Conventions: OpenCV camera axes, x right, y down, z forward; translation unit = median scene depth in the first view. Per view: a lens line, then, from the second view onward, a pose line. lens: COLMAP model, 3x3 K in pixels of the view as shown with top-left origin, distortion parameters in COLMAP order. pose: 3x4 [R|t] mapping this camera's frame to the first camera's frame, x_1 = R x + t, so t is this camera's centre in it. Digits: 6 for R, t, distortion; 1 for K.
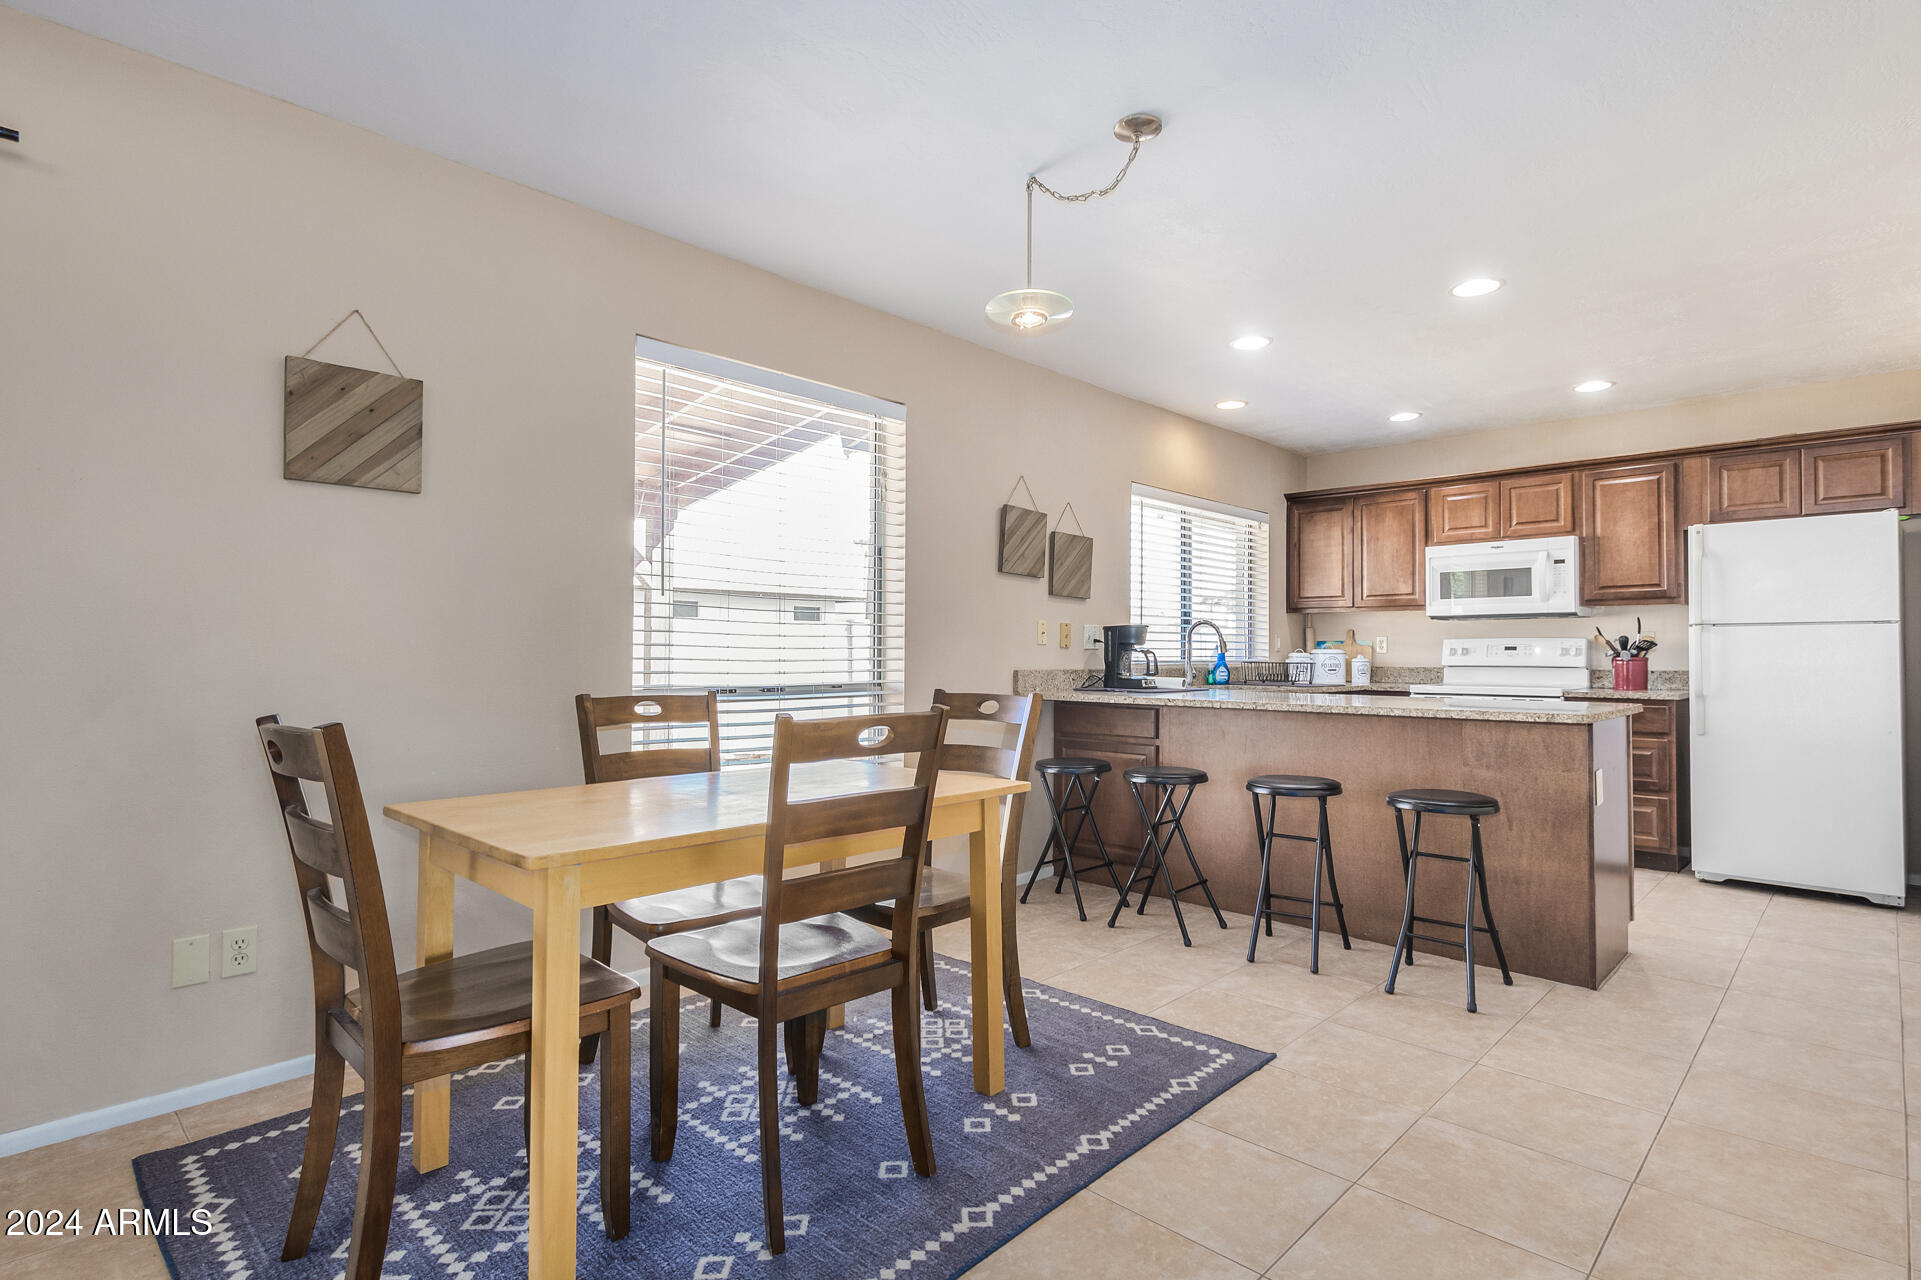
lens RADIAL K [[954.4, 0, 960.5], [0, 954.4, 640.0], [0, 0, 1]] dist [0.007205, 0.000025]
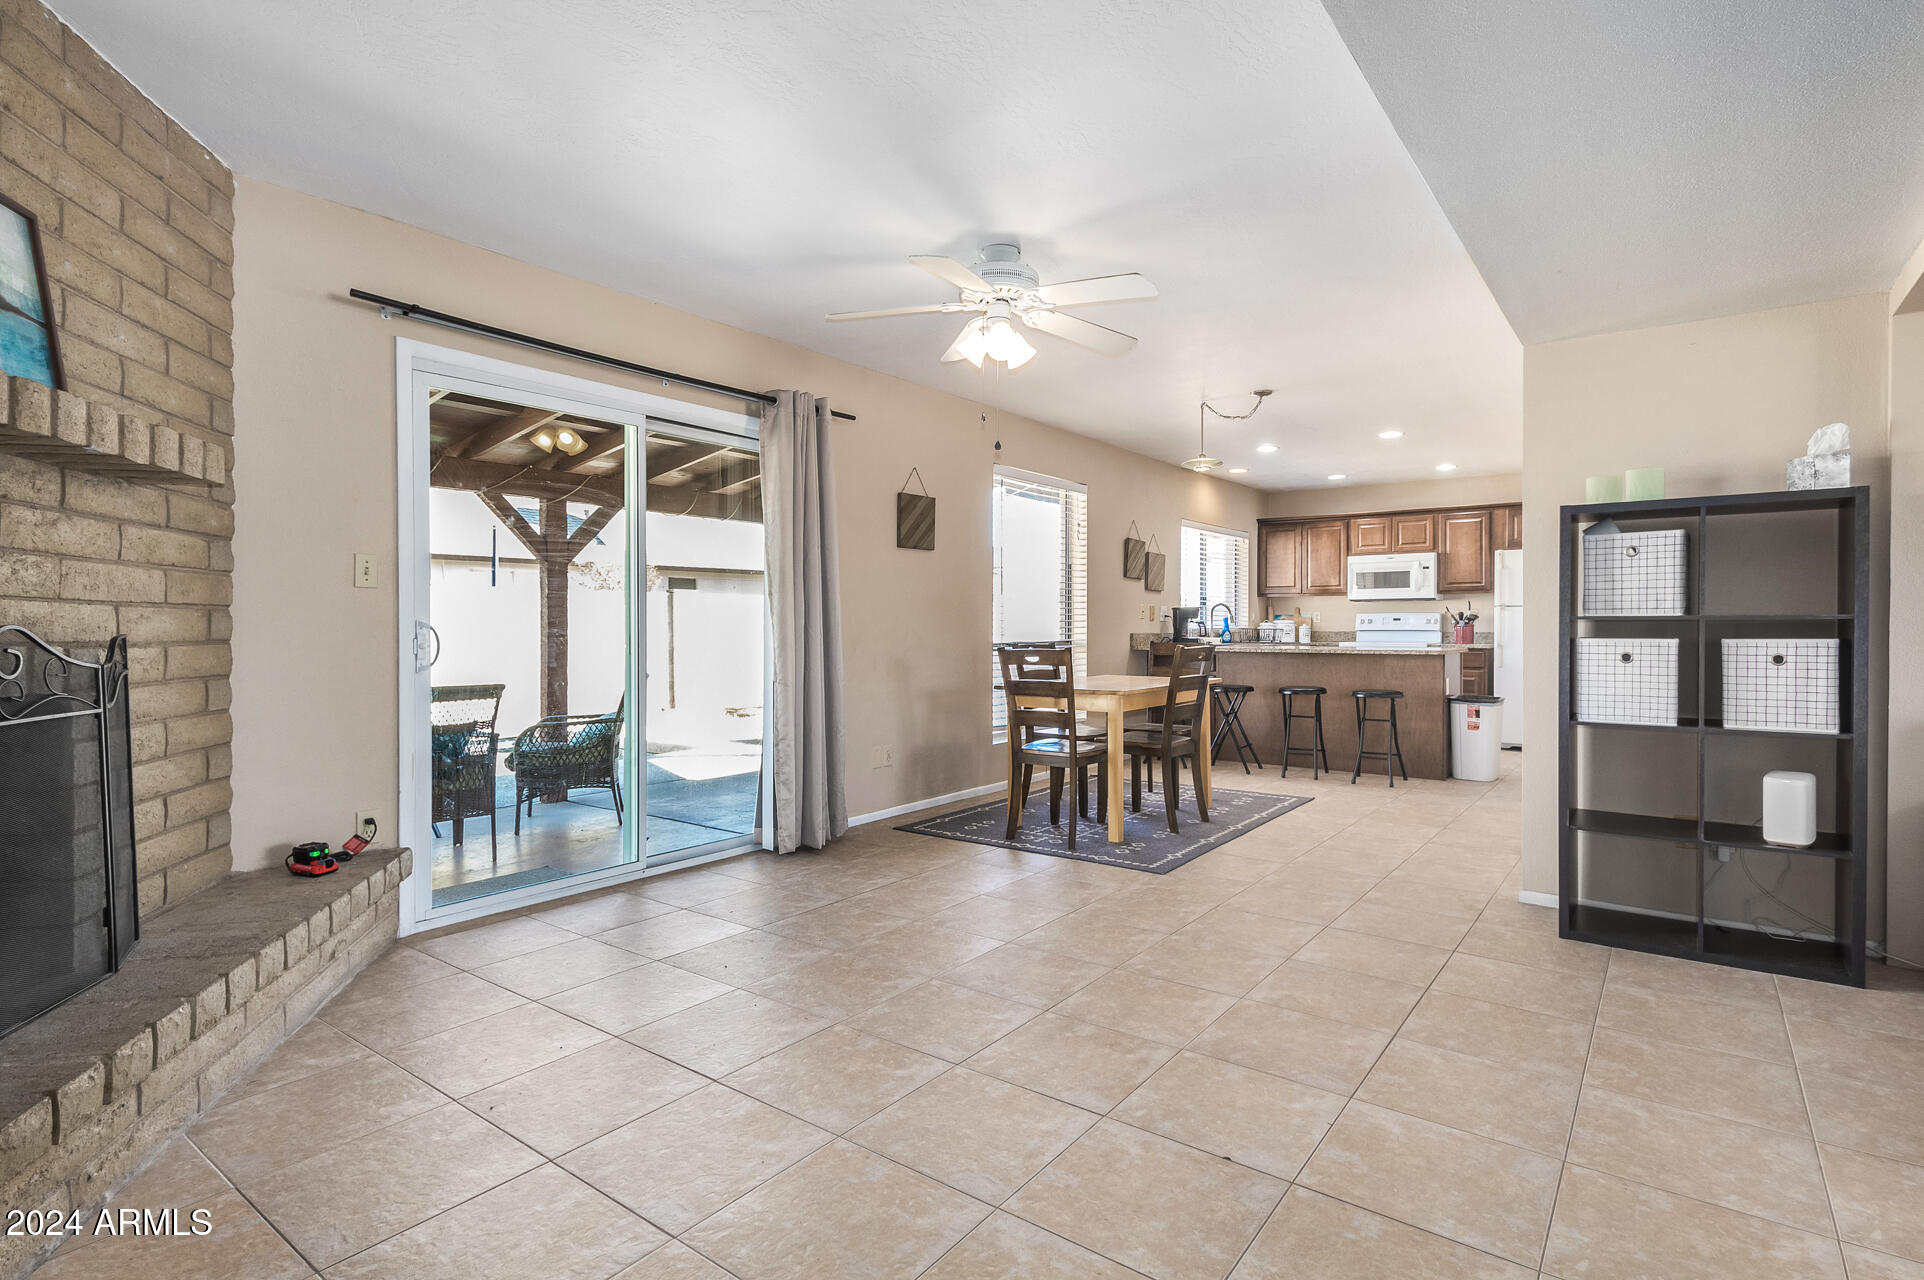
lens RADIAL K [[939.0, 0, 964.6], [0, 939.0, 635.5], [0, 0, 1]] dist [0.006632, -0.000386]
pose [[0.993390, -0.005833, 0.114638, -0.394877], [0.002653, 0.999608, 0.027872, -0.011913], [-0.114755, -0.027384, 0.993016, -0.588827]]
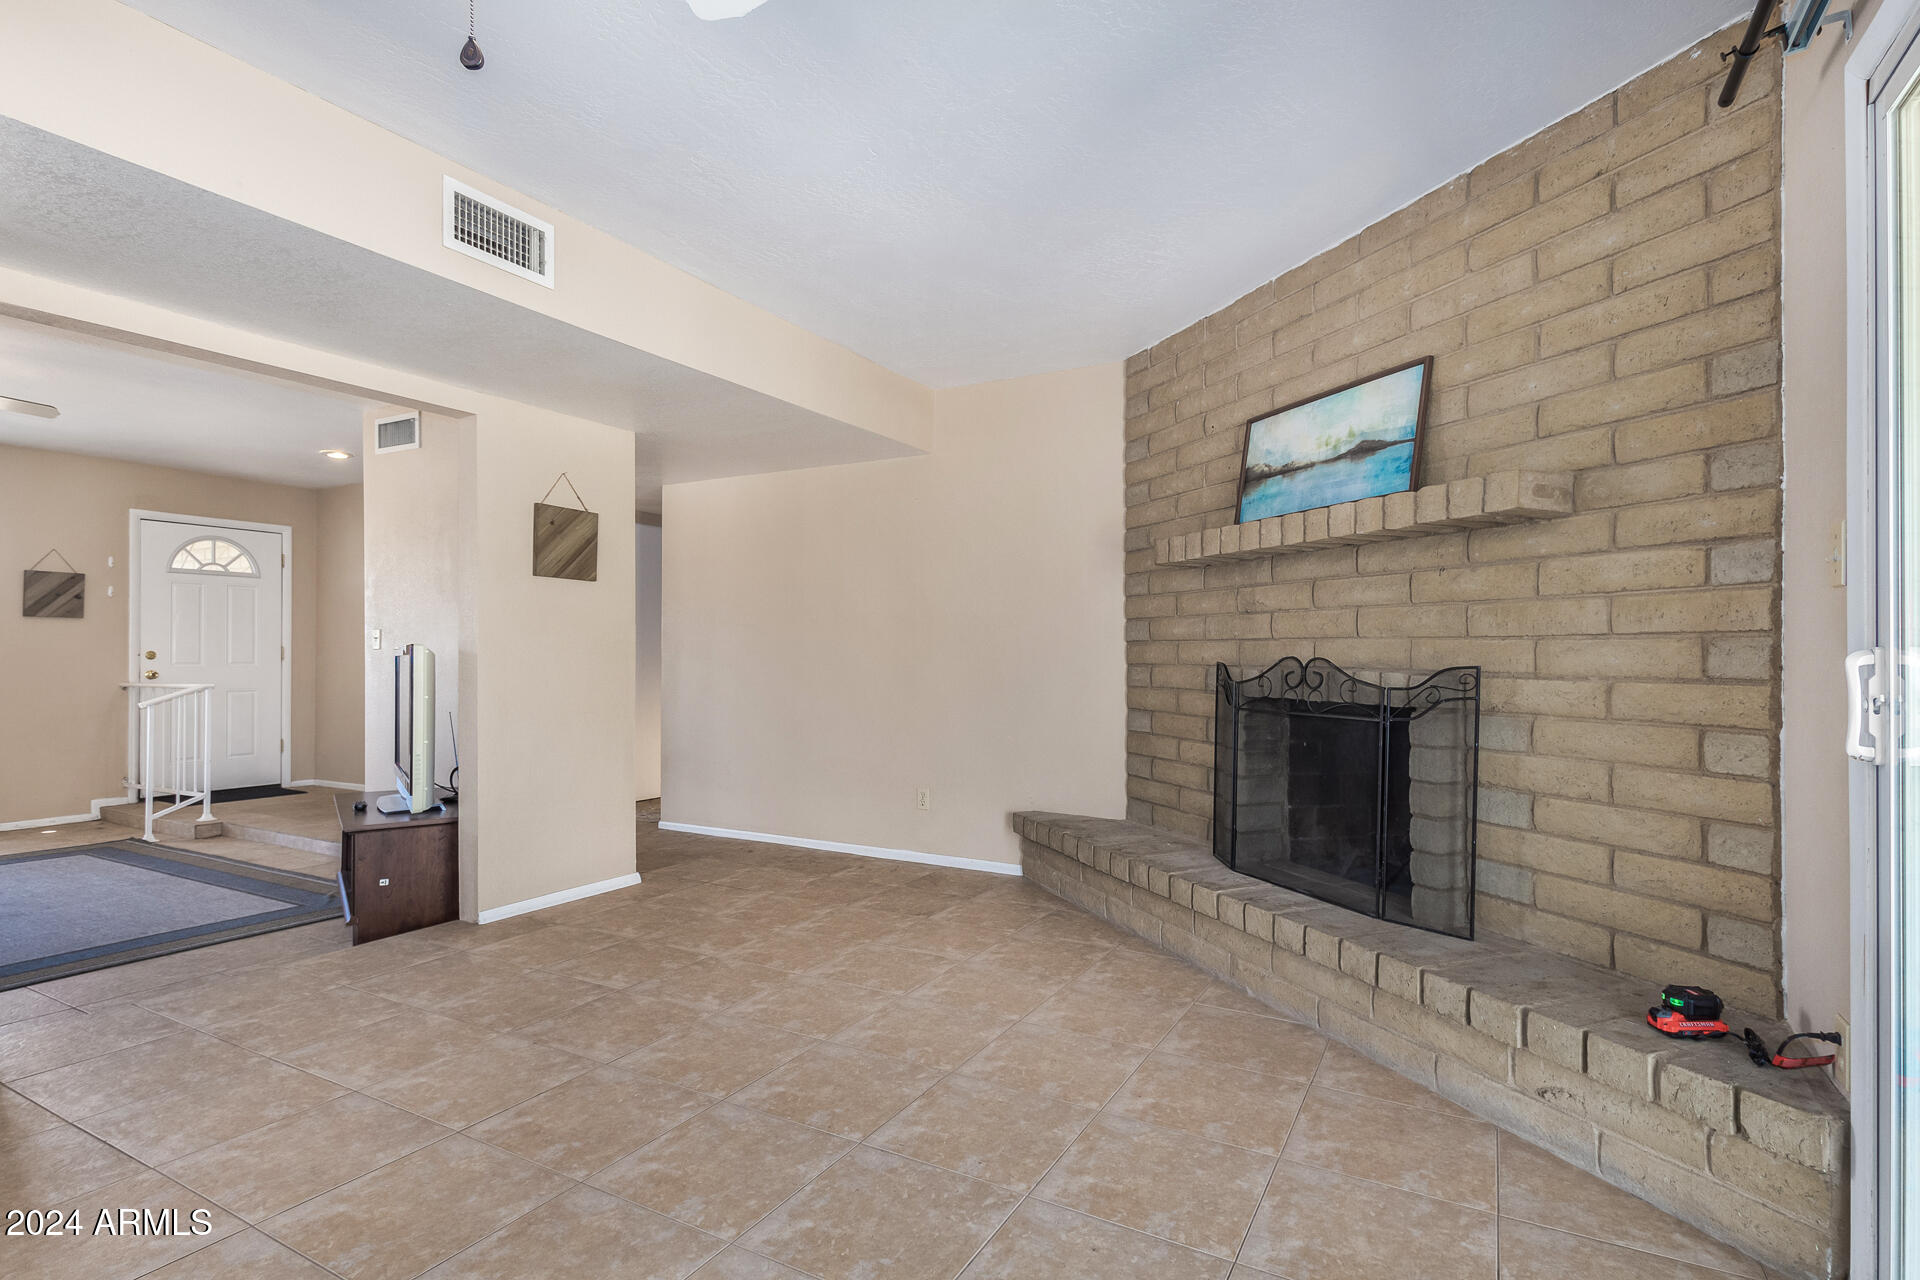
lens RADIAL K [[945.5, 0, 957.3], [0, 945.5, 652.6], [0, 0, 1]] dist [0.010316, 0.000047]
pose [[-0.968749, -0.008937, -0.247883, -0.341208], [-0.002885, 0.999689, -0.024766, 0.005373], [0.248028, -0.023277, -0.968473, 0.347420]]
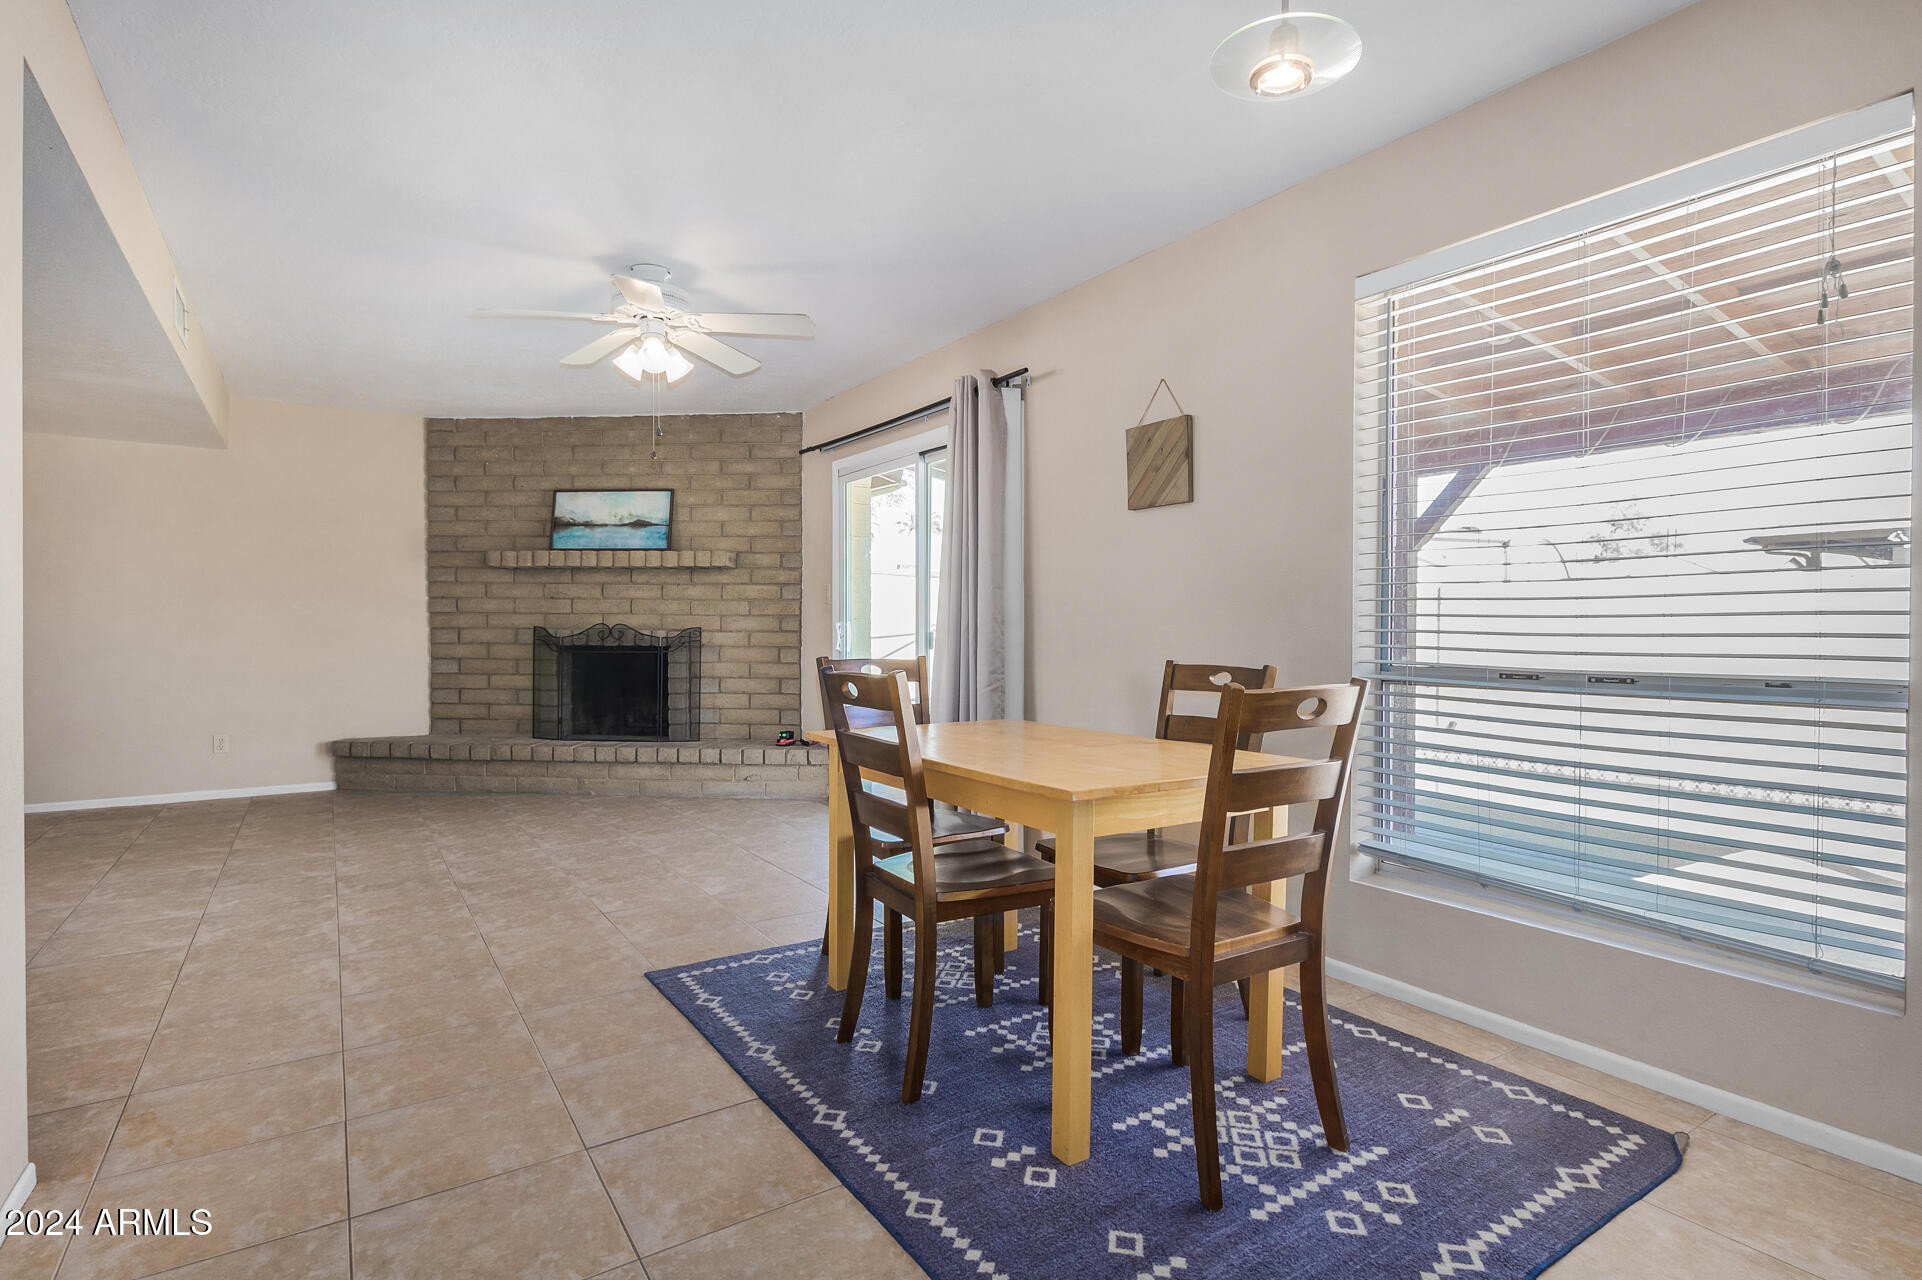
lens RADIAL K [[938.0, 0, 963.6], [0, 938.0, 635.6], [0, 0, 1]] dist [0.006632, -0.000386]
pose [[-0.207510, 0.009012, -0.978191, 0.393467], [0.016003, 0.999855, 0.005817, 0.008333], [0.978102, -0.014447, -0.207624, 0.510545]]
